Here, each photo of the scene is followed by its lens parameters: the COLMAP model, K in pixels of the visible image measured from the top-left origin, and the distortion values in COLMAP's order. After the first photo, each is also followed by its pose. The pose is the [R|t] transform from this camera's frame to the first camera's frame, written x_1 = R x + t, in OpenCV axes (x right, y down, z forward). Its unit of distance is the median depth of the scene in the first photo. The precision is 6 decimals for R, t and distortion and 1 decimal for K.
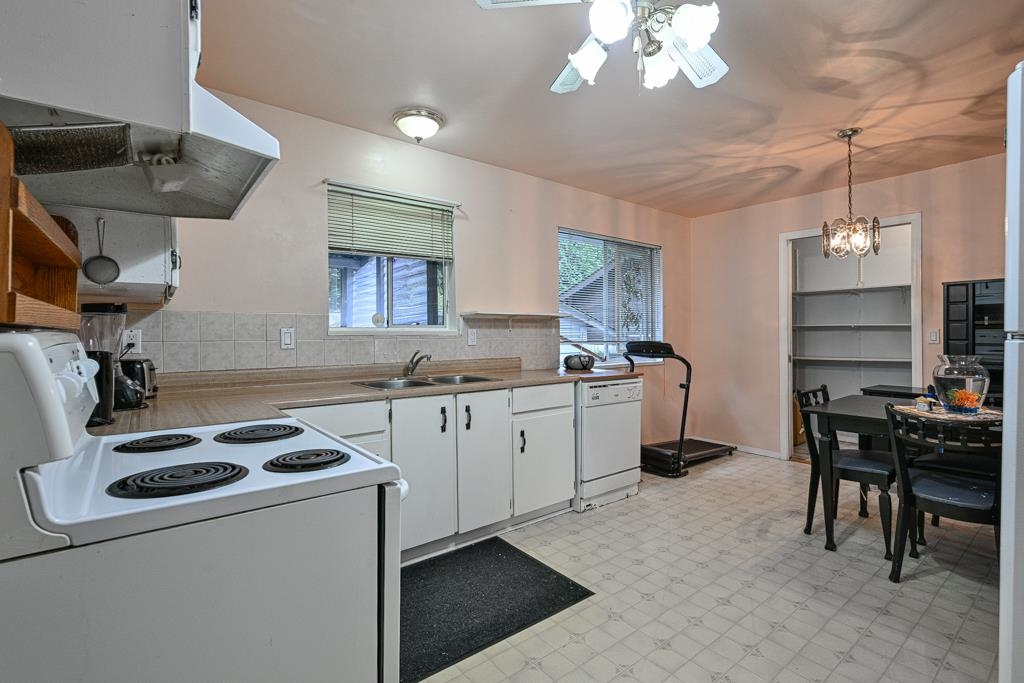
lens RADIAL K [[476.3, 0, 504.9], [0, 476.3, 335.1], [0, 0, 1]] dist [0.001614, 0.000433]
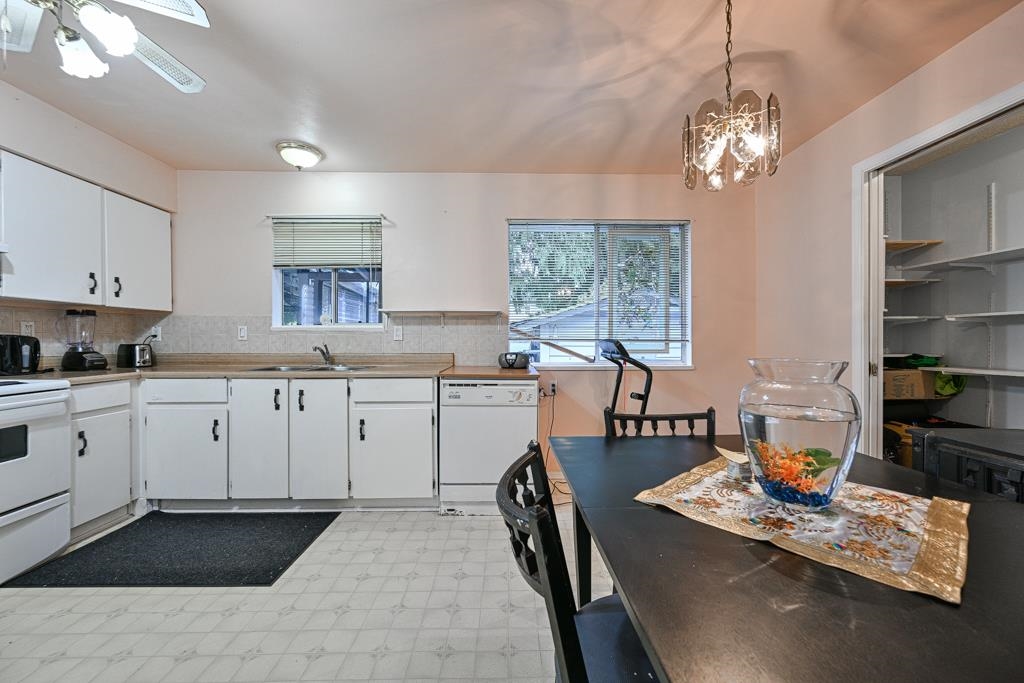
lens RADIAL K [[399.3, 0, 504.3], [0, 399.3, 343.6], [0, 0, 1]] dist [-0.001731, 0.001096]
pose [[0.796008, 0.008932, -0.605220, 0.746598], [-0.005329, 0.999956, 0.007749, 0.021858], [0.605262, -0.002943, 0.796021, 0.444804]]
